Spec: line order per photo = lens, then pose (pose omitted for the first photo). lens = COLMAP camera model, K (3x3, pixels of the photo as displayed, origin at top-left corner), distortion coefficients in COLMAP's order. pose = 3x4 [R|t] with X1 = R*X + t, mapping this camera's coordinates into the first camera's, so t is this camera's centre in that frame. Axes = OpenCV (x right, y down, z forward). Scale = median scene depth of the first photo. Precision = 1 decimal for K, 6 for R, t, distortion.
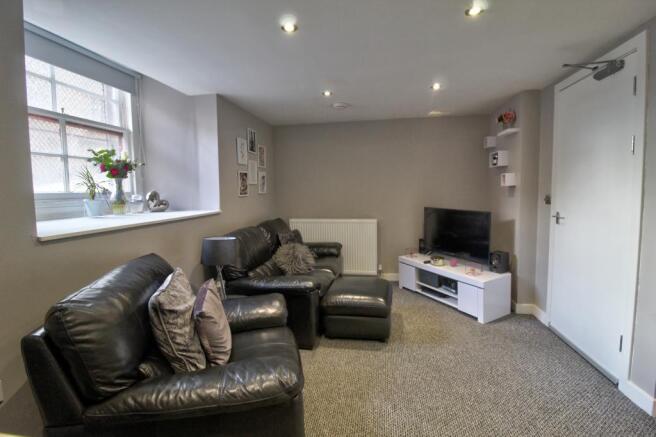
lens RADIAL K [[304.4, 0, 327.4], [0, 304.4, 207.2], [0, 0, 1]] dist [-0.000459, -0.000696]
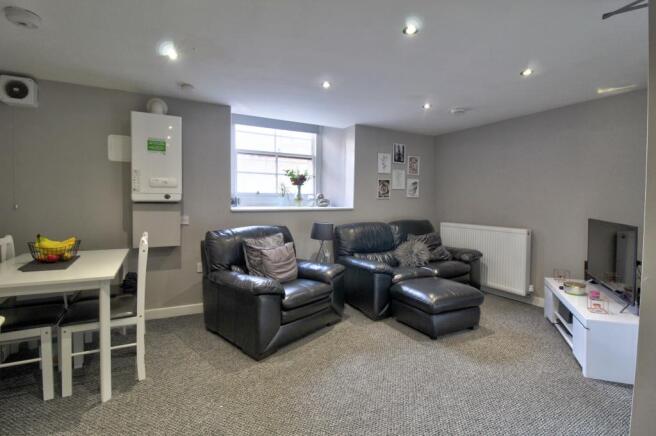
lens RADIAL K [[304.4, 0, 327.4], [0, 304.4, 206.7], [0, 0, 1]] dist [-0.000459, -0.000696]
pose [[0.622012, 0.037637, -0.782102, 0.655312], [-0.063909, 0.997952, -0.002802, 0.017485], [0.780395, 0.051726, 0.623144, 0.047297]]
